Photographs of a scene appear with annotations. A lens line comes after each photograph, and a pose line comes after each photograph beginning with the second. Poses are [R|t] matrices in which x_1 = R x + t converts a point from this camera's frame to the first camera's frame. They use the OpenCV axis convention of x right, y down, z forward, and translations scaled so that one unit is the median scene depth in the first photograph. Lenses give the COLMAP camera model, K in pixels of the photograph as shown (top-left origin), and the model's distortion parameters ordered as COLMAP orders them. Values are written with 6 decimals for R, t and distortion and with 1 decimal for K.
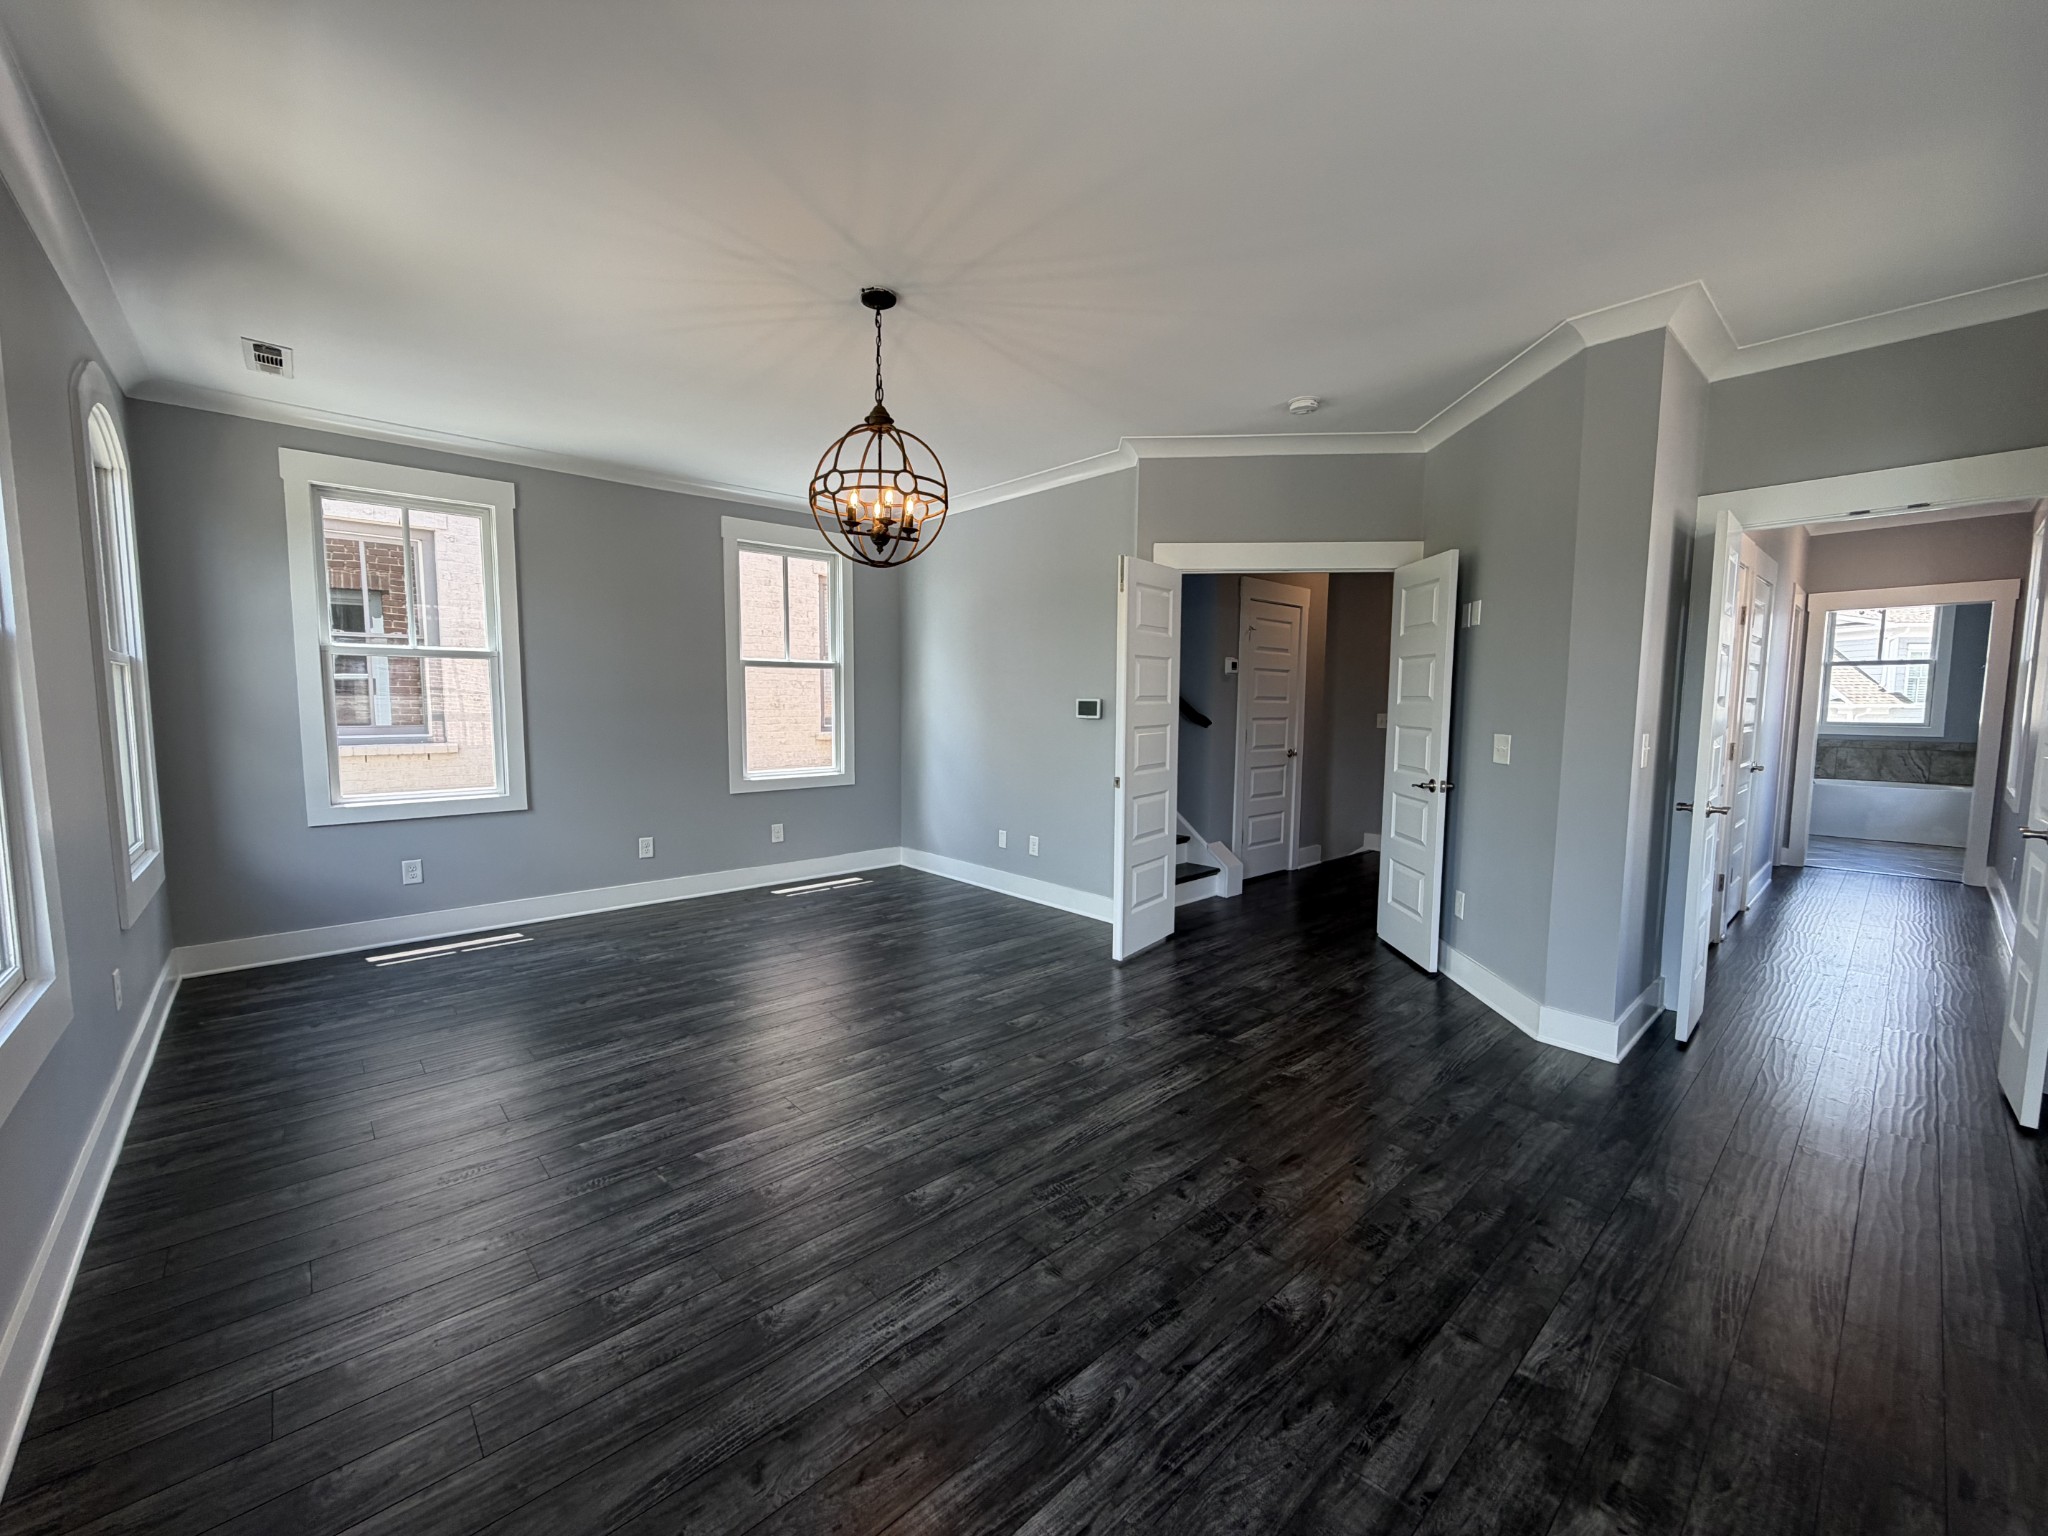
lens RADIAL K [[816.1, 0, 1018.1], [0, 816.1, 769.2], [0, 0, 1]] dist [-0.000404, 0.000657]
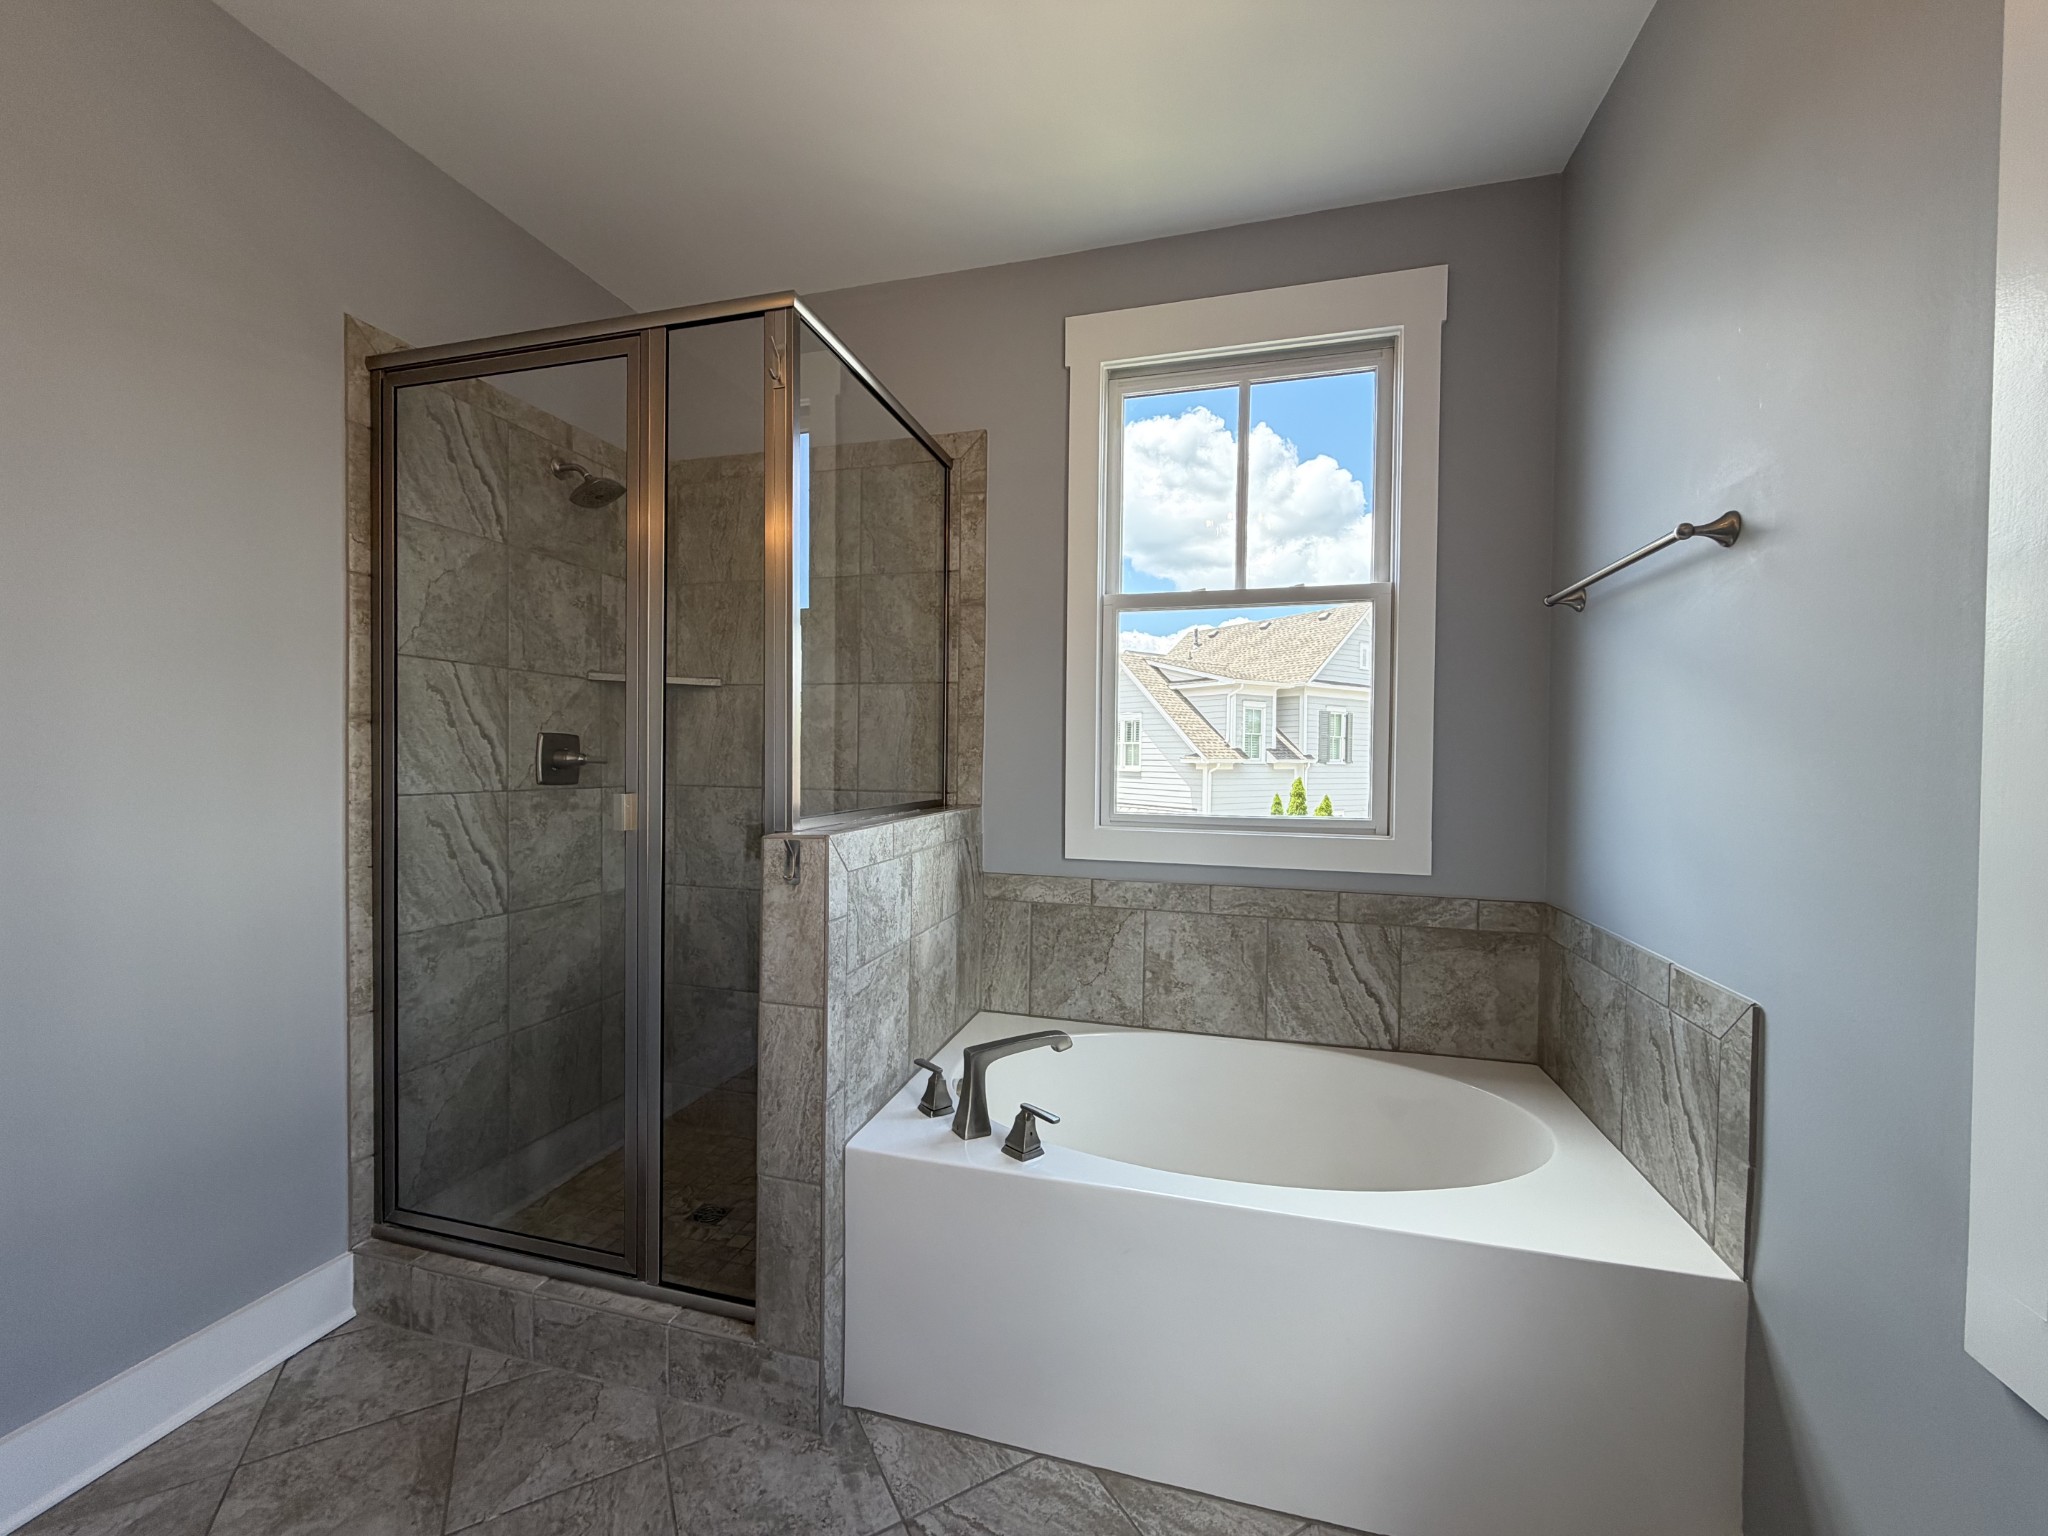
lens RADIAL K [[816.1, 0, 1018.1], [0, 816.1, 769.2], [0, 0, 1]] dist [-0.000404, 0.000657]
pose [[0.845014, -0.005125, 0.534719, 0.817076], [0.042346, 0.997455, -0.057359, -0.058167], [-0.533064, 0.071113, 0.843081, 0.785078]]
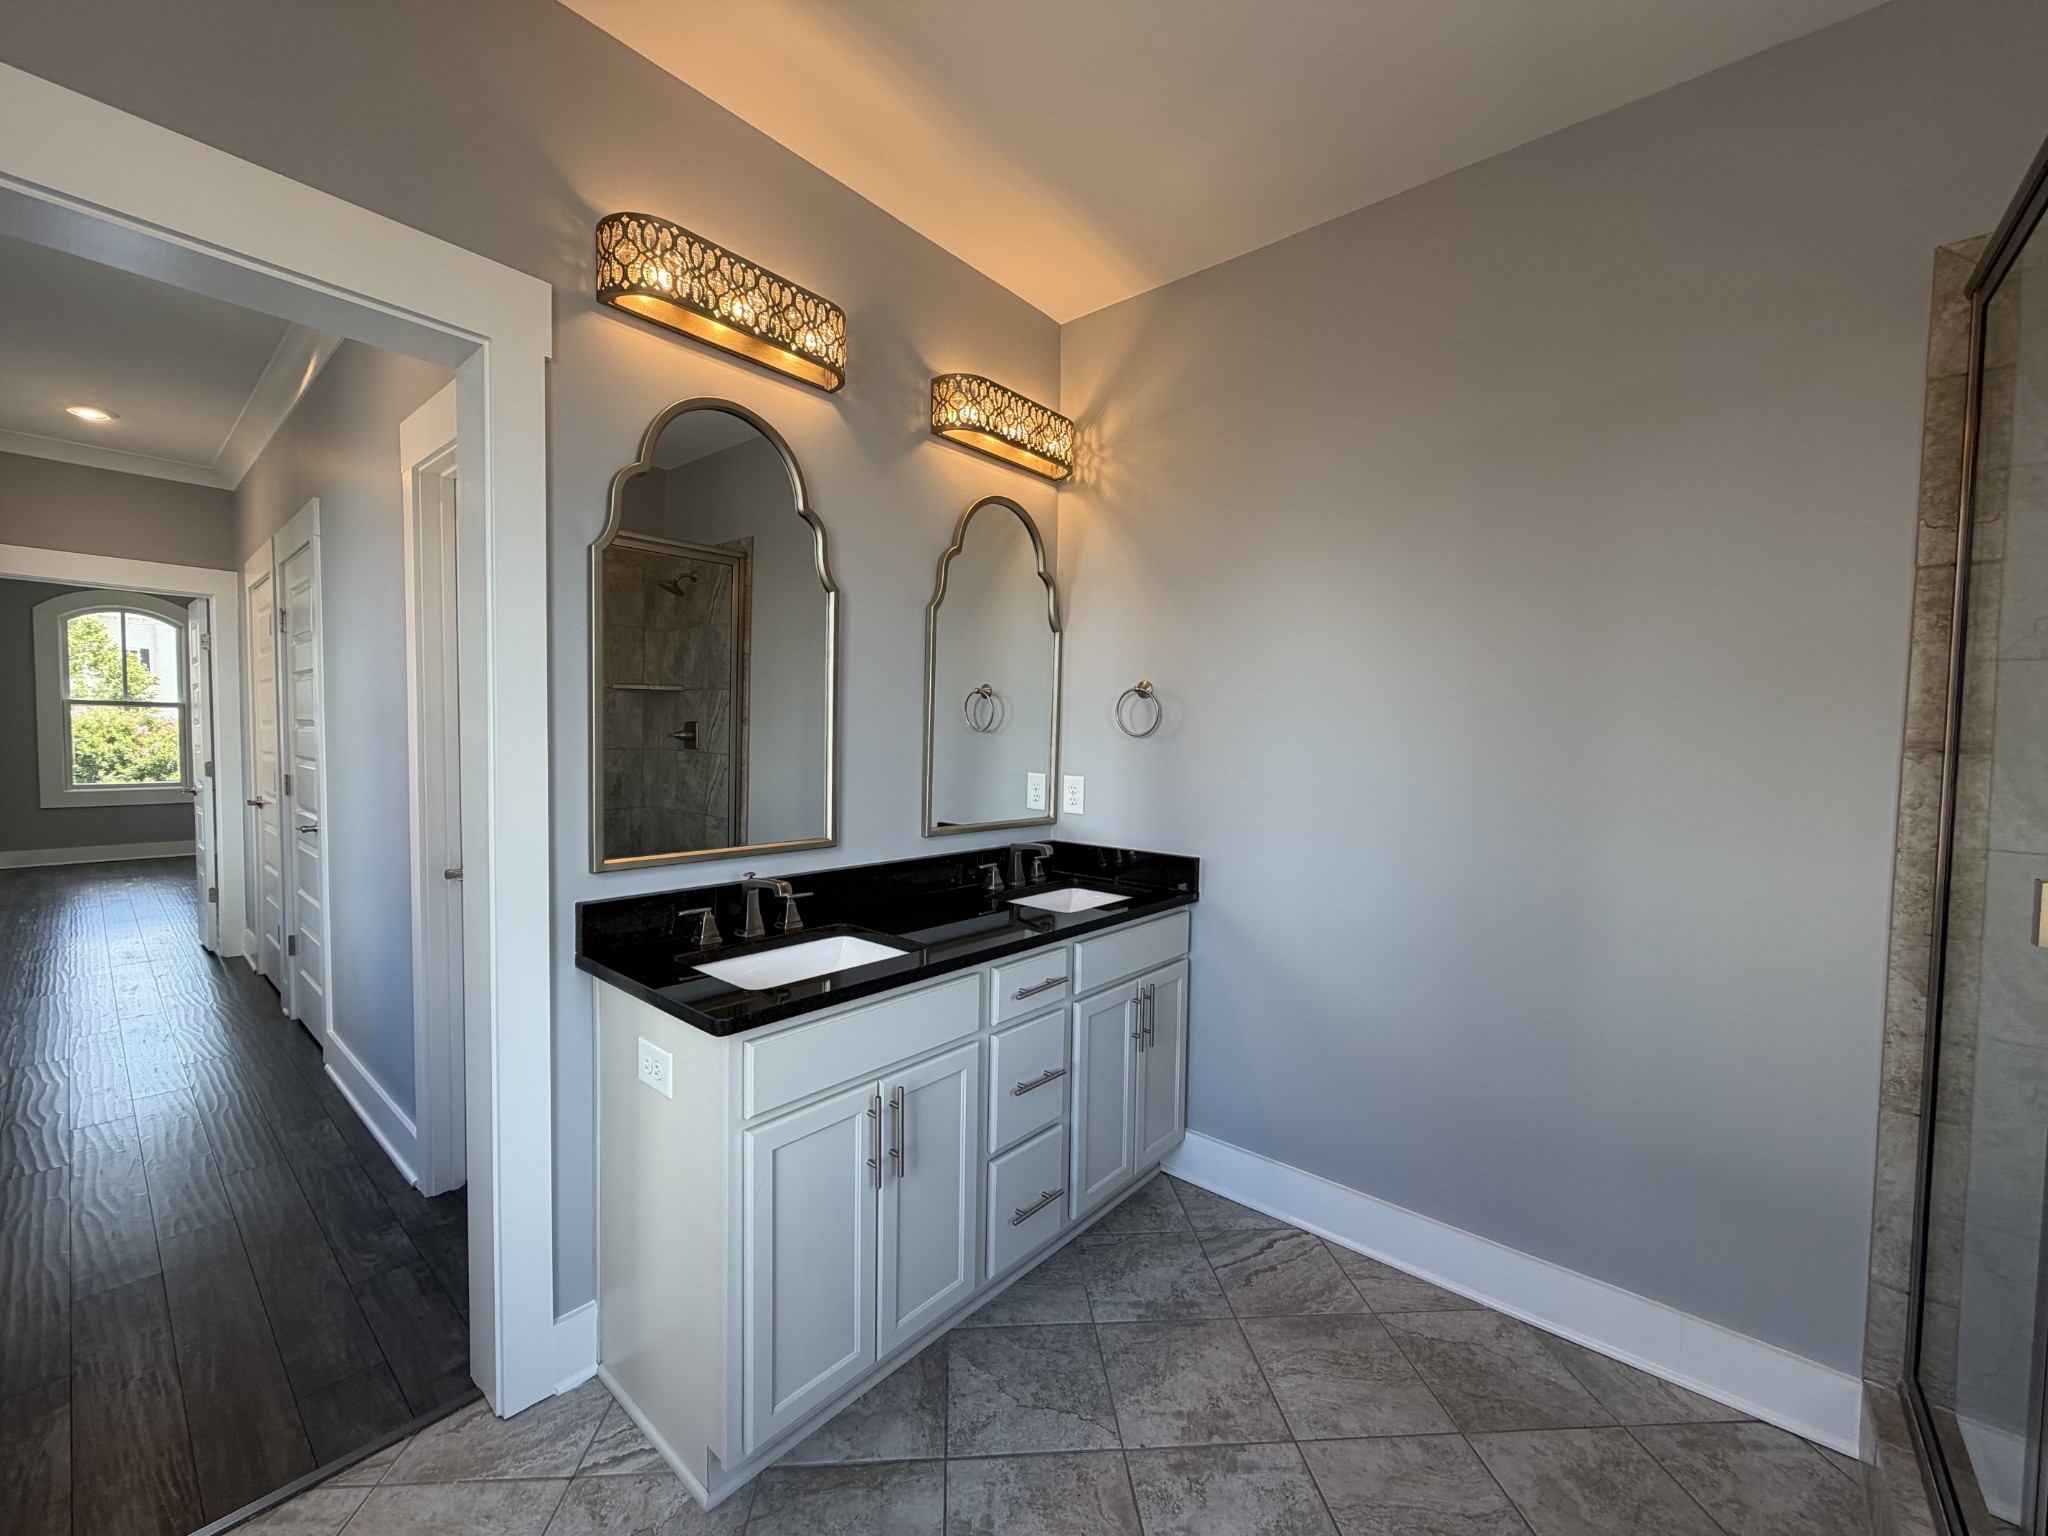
lens RADIAL K [[816.1, 0, 1018.1], [0, 816.1, 769.2], [0, 0, 1]] dist [-0.000404, 0.000657]
pose [[0.125497, 0.038525, -0.991346, 0.929985], [-0.105977, 0.994049, 0.025215, -0.070462], [0.986418, 0.101895, 0.128833, 0.845562]]
